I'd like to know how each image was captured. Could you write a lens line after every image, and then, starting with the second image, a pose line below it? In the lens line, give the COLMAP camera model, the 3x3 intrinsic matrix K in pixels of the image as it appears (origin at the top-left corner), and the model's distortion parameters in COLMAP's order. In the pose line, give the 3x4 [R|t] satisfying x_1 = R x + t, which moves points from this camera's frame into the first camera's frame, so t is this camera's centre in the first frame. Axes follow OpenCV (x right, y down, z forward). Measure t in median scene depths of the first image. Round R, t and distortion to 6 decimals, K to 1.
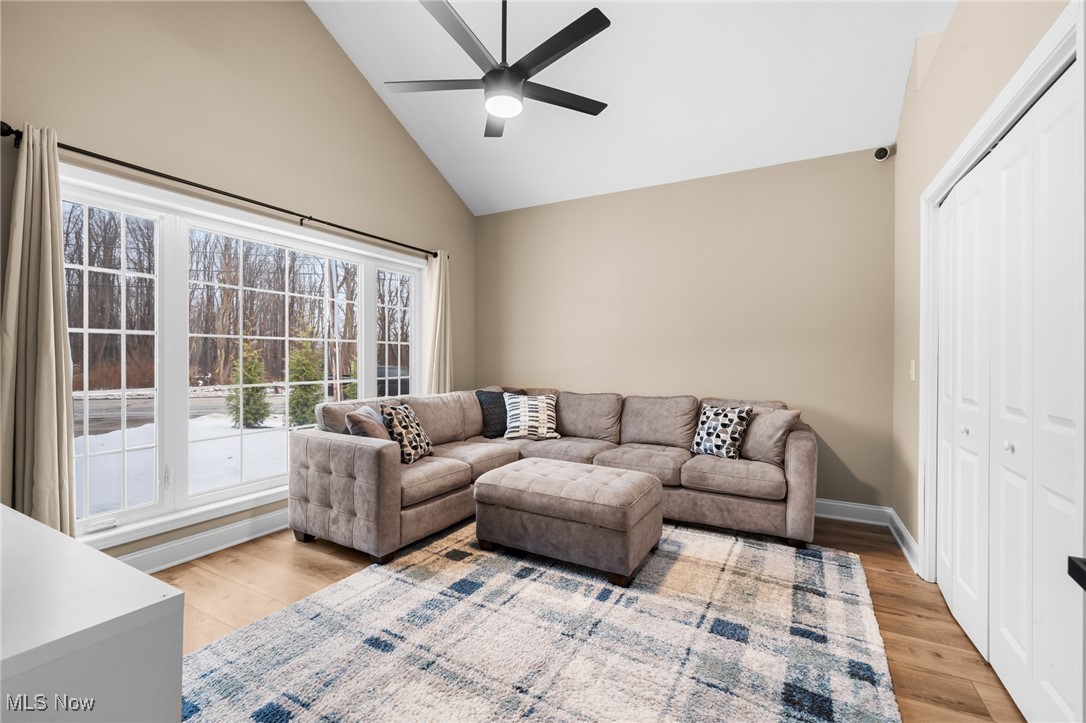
lens RADIAL K [[466.3, 0, 542.3], [0, 466.3, 353.9], [0, 0, 1]] dist [-0.000137, -0.000084]
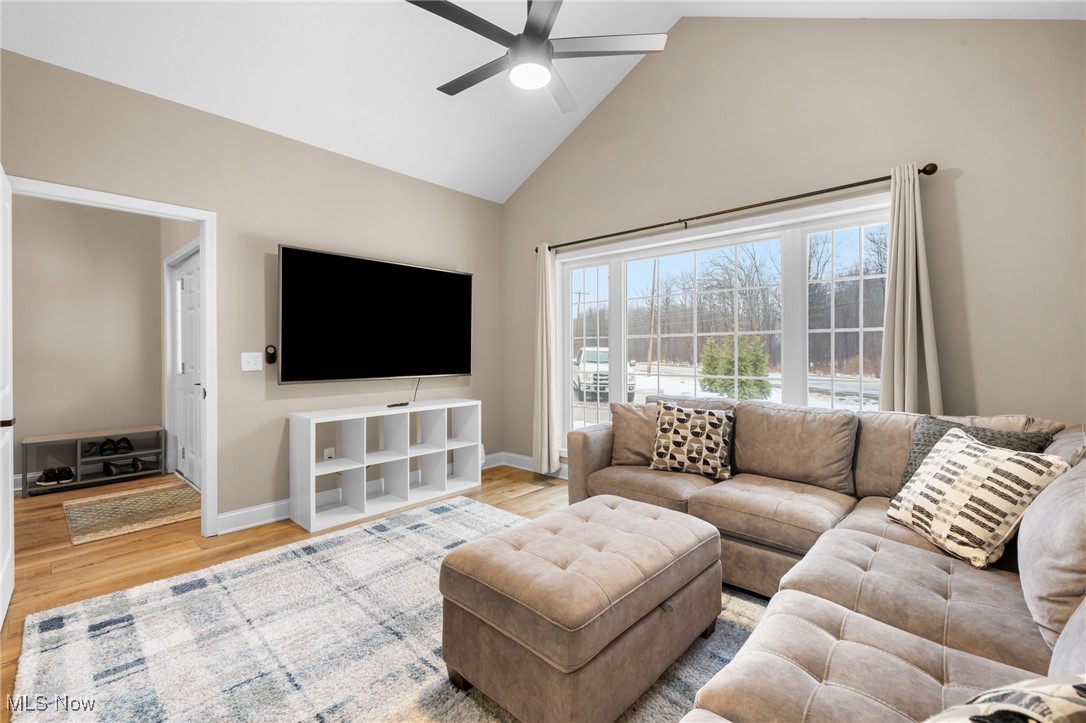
lens RADIAL K [[458.5, 0, 543.0], [0, 458.5, 361.5], [0, 0, 1]] dist [0.000744, 0.019566]
pose [[-0.233987, 0.013045, -0.972152, 0.596777], [0.013882, 0.999853, 0.010075, 0.011997], [0.972141, -0.011138, -0.234134, 0.951307]]
